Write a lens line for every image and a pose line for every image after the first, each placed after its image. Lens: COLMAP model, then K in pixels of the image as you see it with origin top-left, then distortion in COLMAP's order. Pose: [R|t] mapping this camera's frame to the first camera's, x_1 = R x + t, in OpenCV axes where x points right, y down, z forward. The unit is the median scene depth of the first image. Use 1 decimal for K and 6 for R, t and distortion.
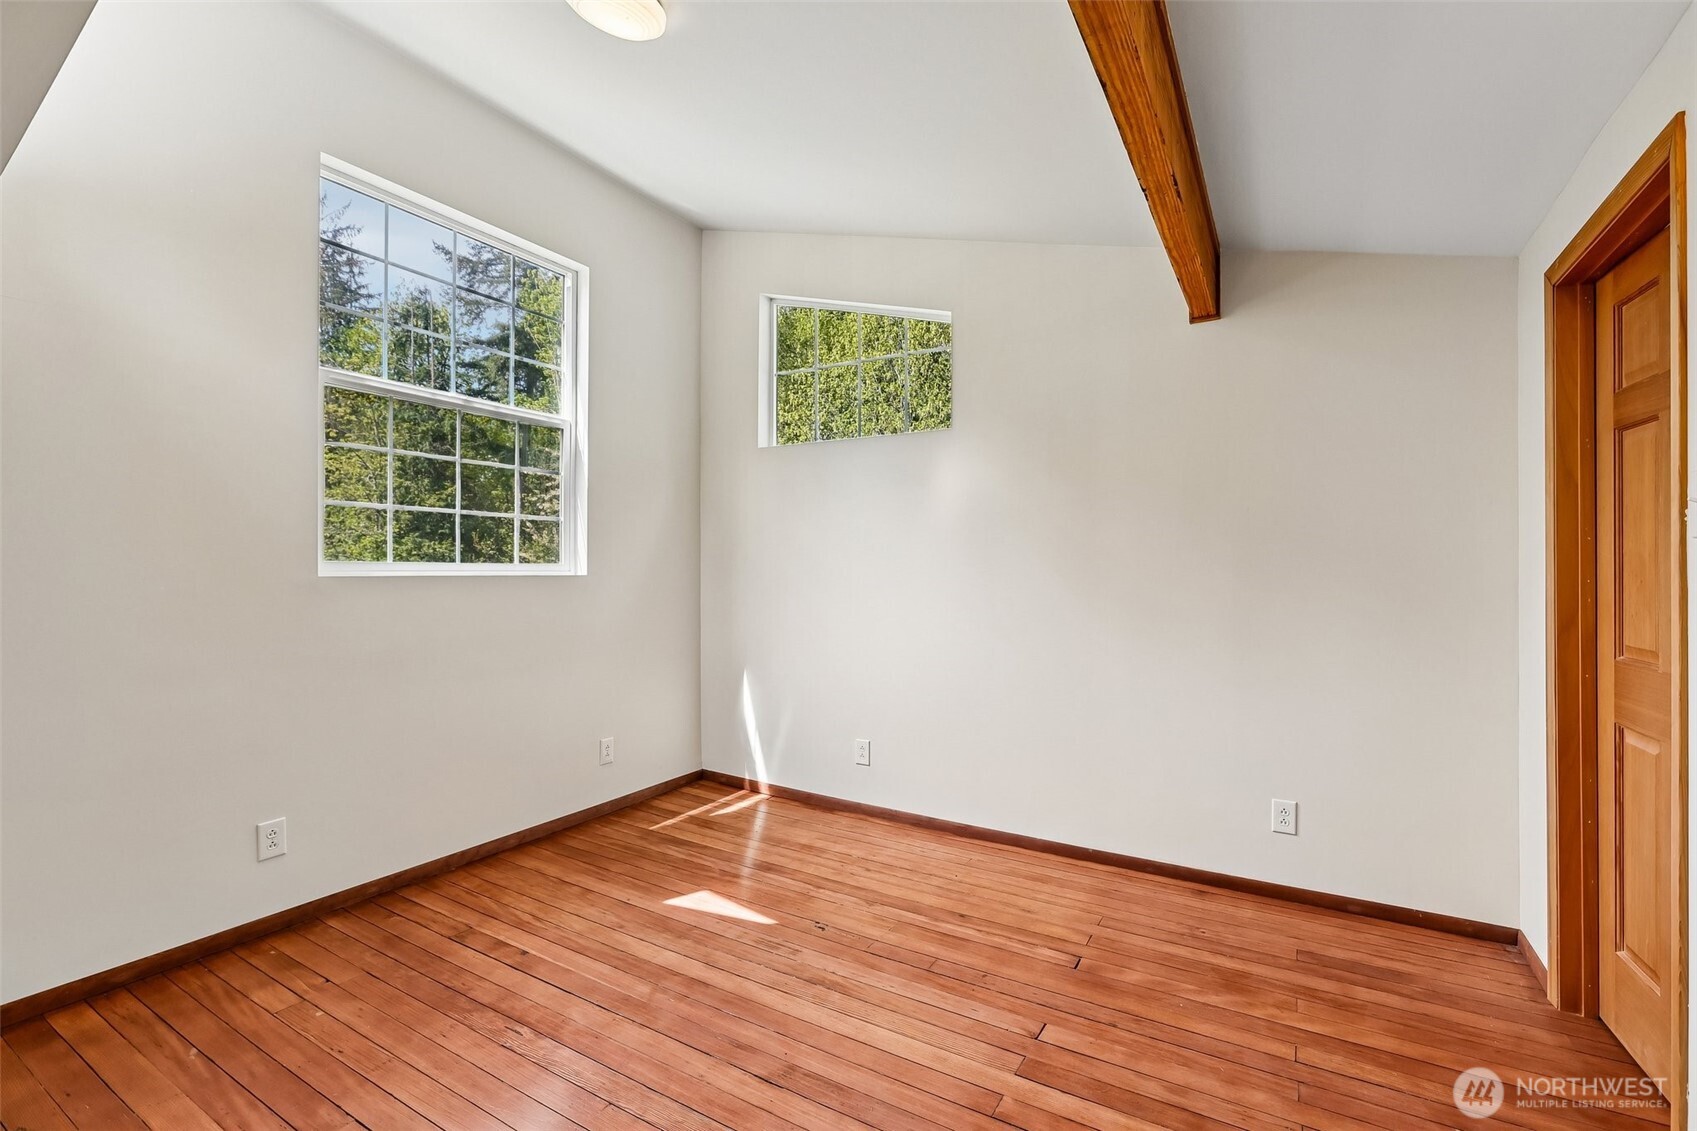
lens RADIAL K [[754.2, 0, 845.4], [0, 754.2, 566.3], [0, 0, 1]] dist [-0.008092, 0.004563]
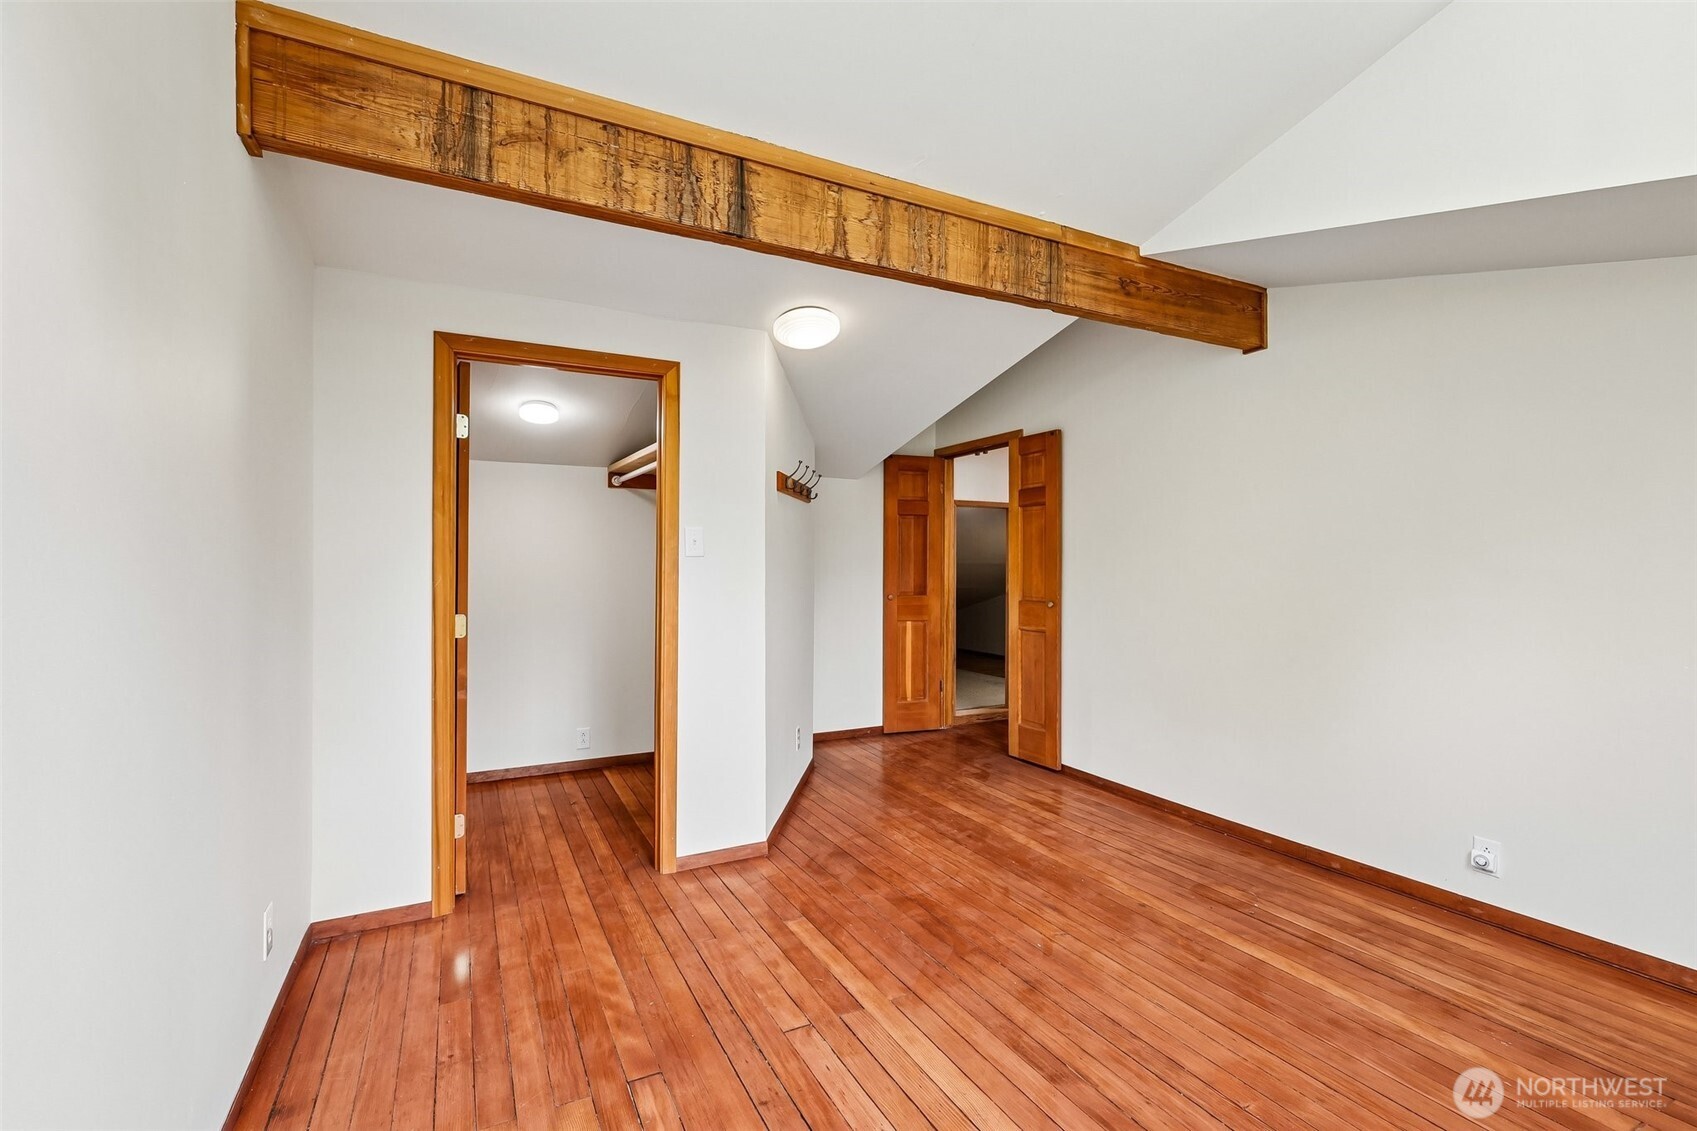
lens RADIAL K [[754.2, 0, 849.9], [0, 754.2, 568.7], [0, 0, 1]] dist [-0.008092, 0.004563]
pose [[-0.851764, 0.001710, 0.523923, -0.336594], [-0.000912, 0.999988, -0.004746, -0.000774], [-0.523925, -0.004520, -0.851752, 1.835619]]
